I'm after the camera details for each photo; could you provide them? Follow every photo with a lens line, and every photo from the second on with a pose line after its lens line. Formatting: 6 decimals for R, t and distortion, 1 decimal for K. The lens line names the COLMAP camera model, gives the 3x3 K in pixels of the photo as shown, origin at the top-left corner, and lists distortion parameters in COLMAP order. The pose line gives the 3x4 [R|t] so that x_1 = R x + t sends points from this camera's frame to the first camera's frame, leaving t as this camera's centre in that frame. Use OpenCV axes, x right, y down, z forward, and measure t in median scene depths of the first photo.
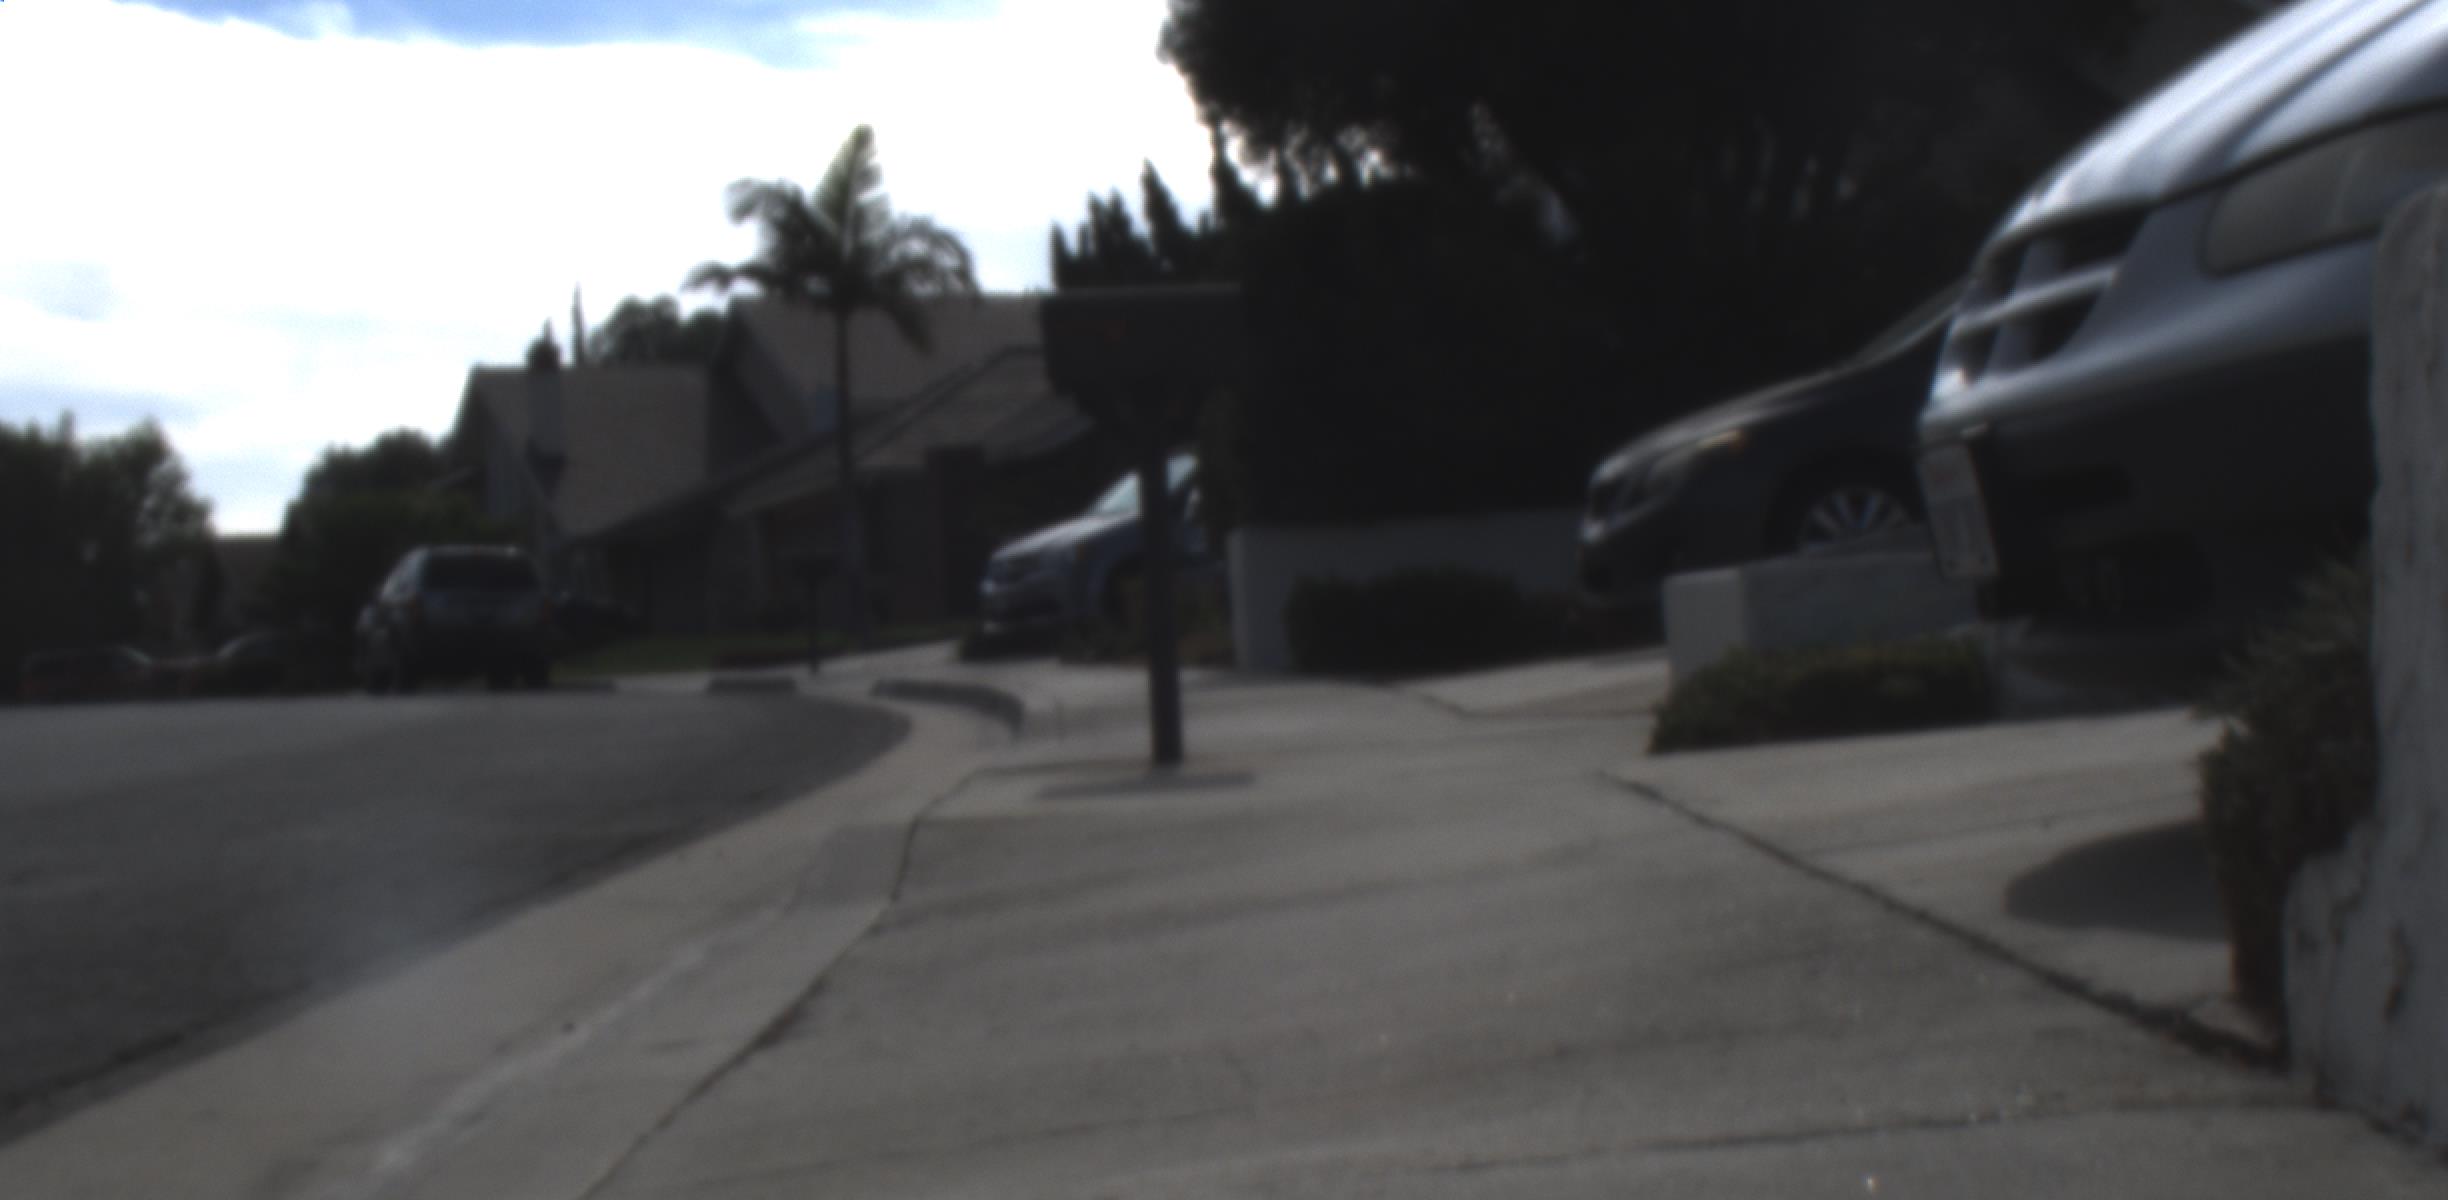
lens RADIAL K [[4634.7, 0, 1284.0], [0, 4634.7, 1008.5], [0, 0, 1]] dist [-0.179696, 0.723391]
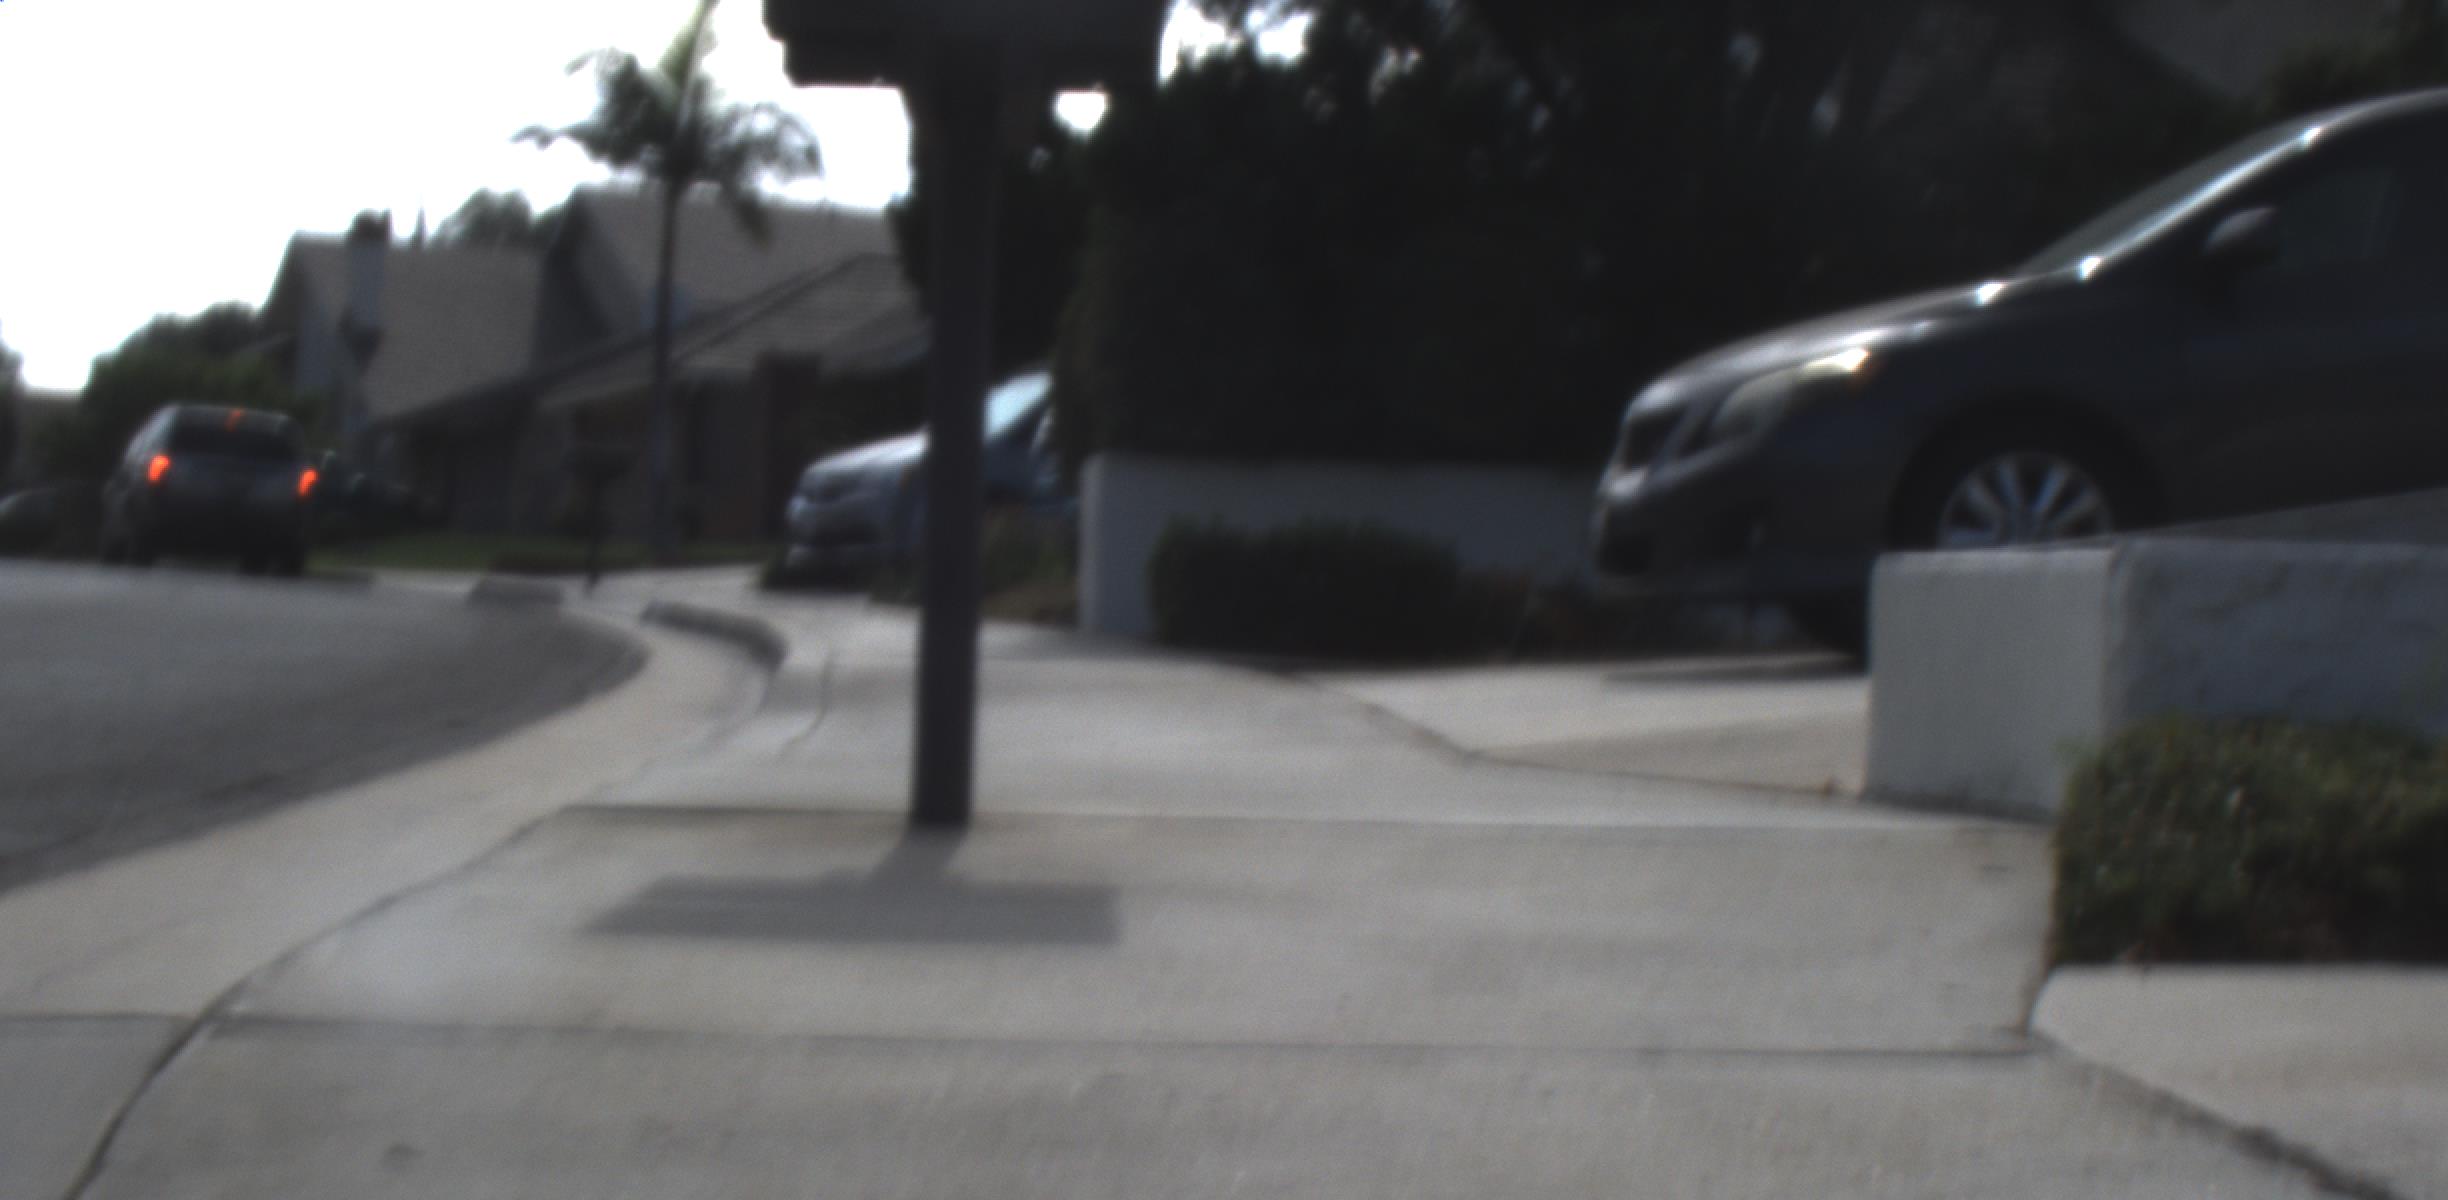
lens RADIAL K [[4634.7, 0, 1284.0], [0, 4634.7, 1008.5], [0, 0, 1]] dist [-0.179696, 0.723391]
pose [[0.995150, 0.088854, 0.042208, -0.002120], [-0.089162, 0.996002, 0.005479, -0.011387], [-0.041552, -0.009216, 0.999094, 0.142125]]
